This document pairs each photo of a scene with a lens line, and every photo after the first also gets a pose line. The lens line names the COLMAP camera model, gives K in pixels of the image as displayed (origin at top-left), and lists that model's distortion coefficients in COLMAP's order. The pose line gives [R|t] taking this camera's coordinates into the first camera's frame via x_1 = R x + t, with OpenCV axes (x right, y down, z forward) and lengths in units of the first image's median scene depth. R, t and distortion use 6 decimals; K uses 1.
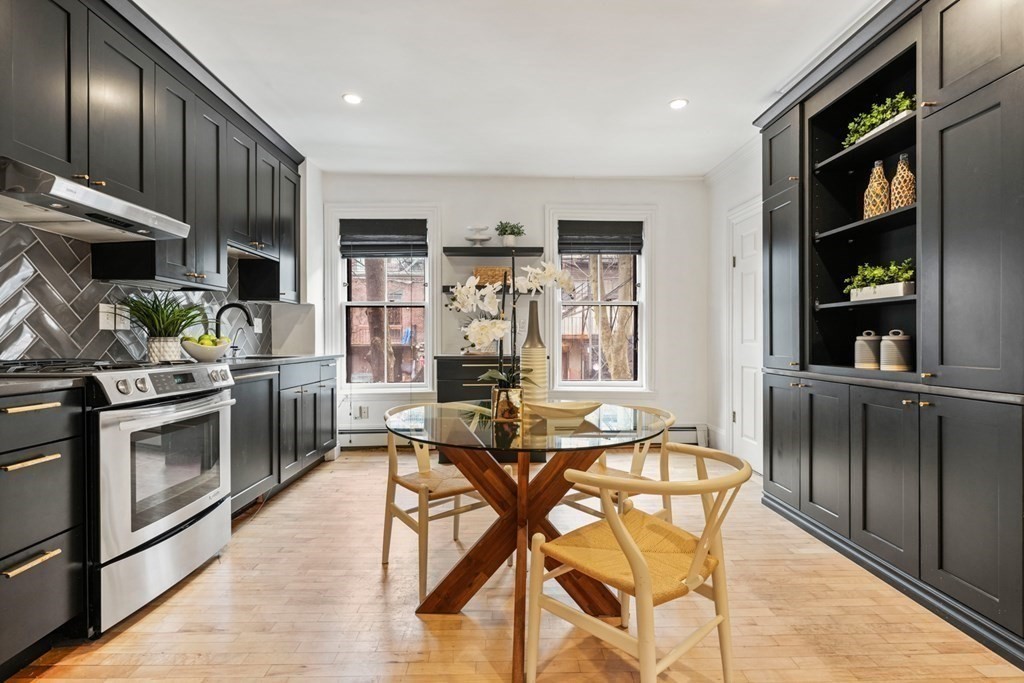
lens RADIAL K [[470.2, 0, 518.7], [0, 470.2, 341.4], [0, 0, 1]] dist [0.000010, -0.000213]
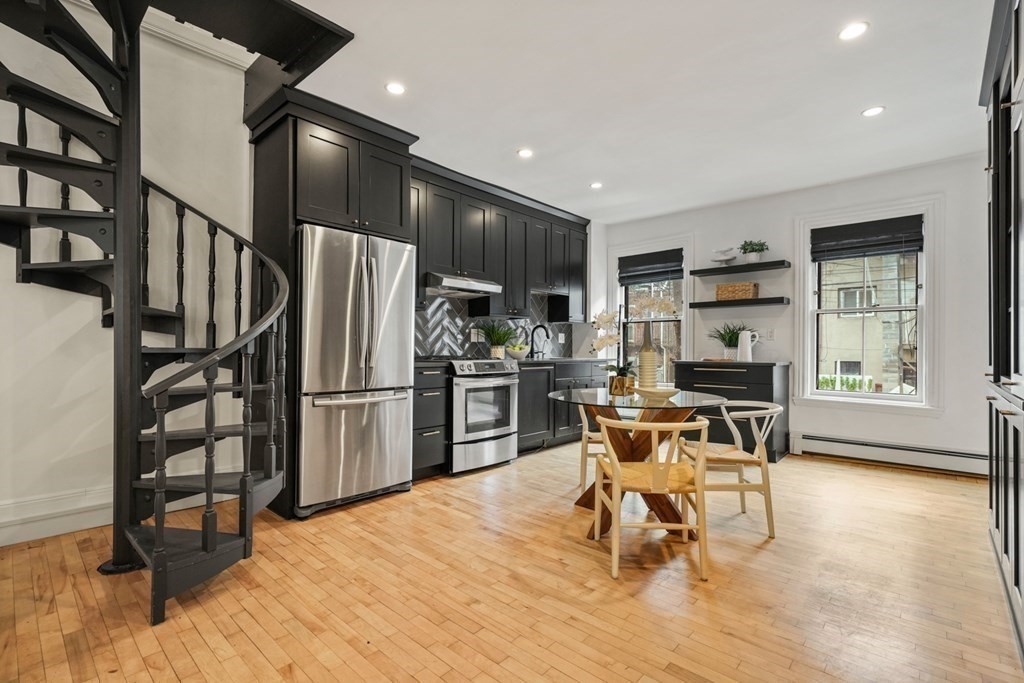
lens RADIAL K [[473.2, 0, 511.5], [0, 473.2, 344.0], [0, 0, 1]] dist [-0.001093, -0.000826]
pose [[0.715504, -0.003972, -0.698597, 0.558420], [-0.006539, 0.999902, -0.012383, 0.006537], [0.698578, 0.013428, 0.715408, -0.280710]]
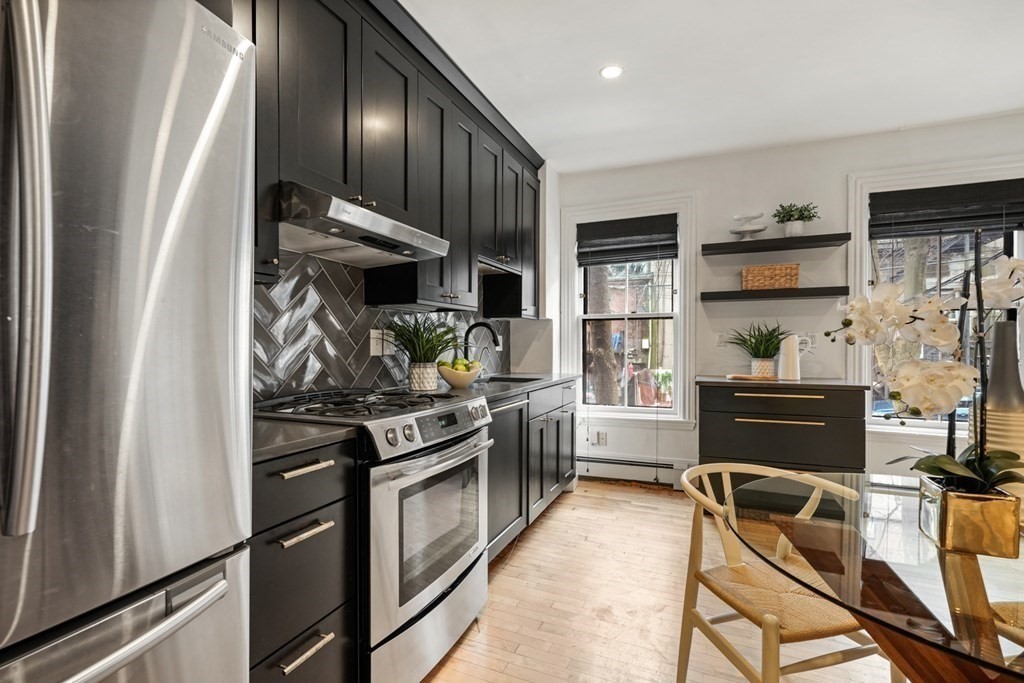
lens RADIAL K [[473.2, 0, 511.5], [0, 473.2, 344.0], [0, 0, 1]] dist [-0.001093, -0.000826]
pose [[0.905678, 0.000207, -0.423967, -0.176297], [-0.001926, 0.999992, -0.003626, -0.040958], [0.423963, 0.004100, 0.905670, 0.197087]]
